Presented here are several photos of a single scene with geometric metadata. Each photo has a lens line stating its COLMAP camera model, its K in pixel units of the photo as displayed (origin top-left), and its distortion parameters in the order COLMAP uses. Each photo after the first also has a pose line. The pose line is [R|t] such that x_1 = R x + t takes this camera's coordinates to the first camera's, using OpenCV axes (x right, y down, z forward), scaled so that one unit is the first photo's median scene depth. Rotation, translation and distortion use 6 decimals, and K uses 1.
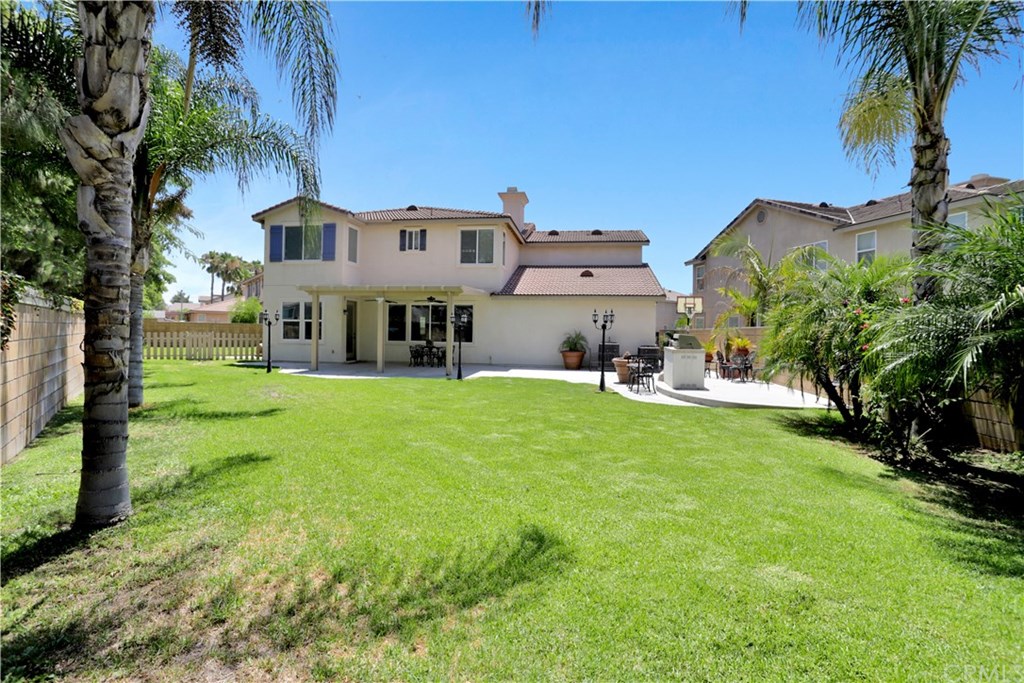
lens RADIAL K [[483.9, 0, 529.5], [0, 483.9, 334.2], [0, 0, 1]] dist [-0.061147, 0.000281]
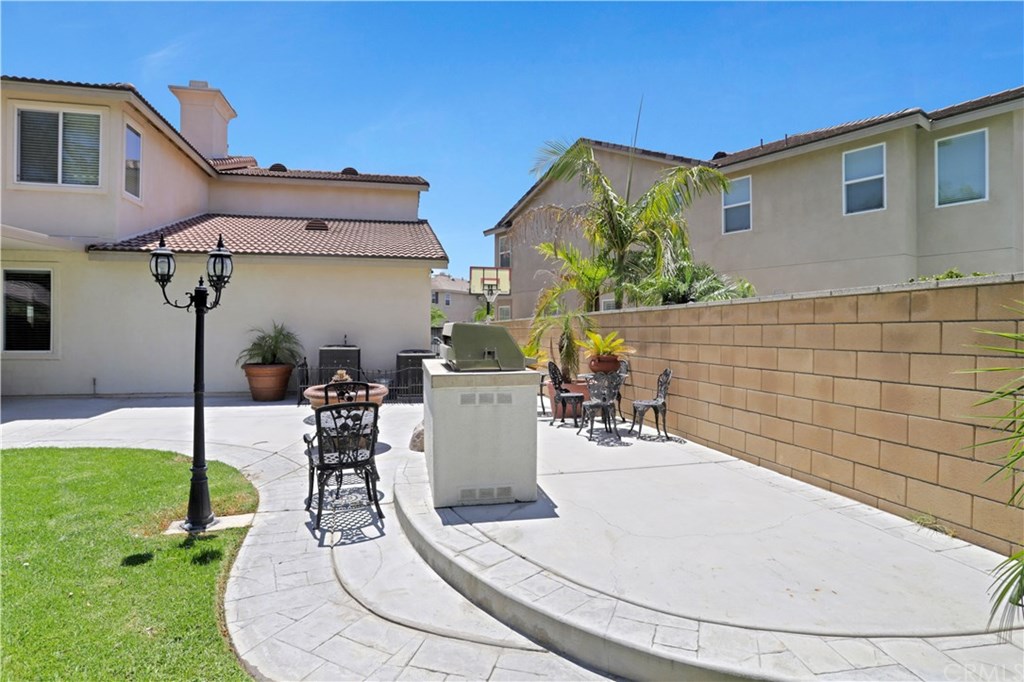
lens RADIAL K [[510.1, 0, 510.5], [0, 510.1, 328.9], [0, 0, 1]] dist [-0.071738, 0.028121]
pose [[0.936471, -0.010495, 0.350587, 0.132178], [0.012953, 0.999905, -0.004667, 0.003549], [-0.350505, 0.008911, 0.936518, 0.392256]]
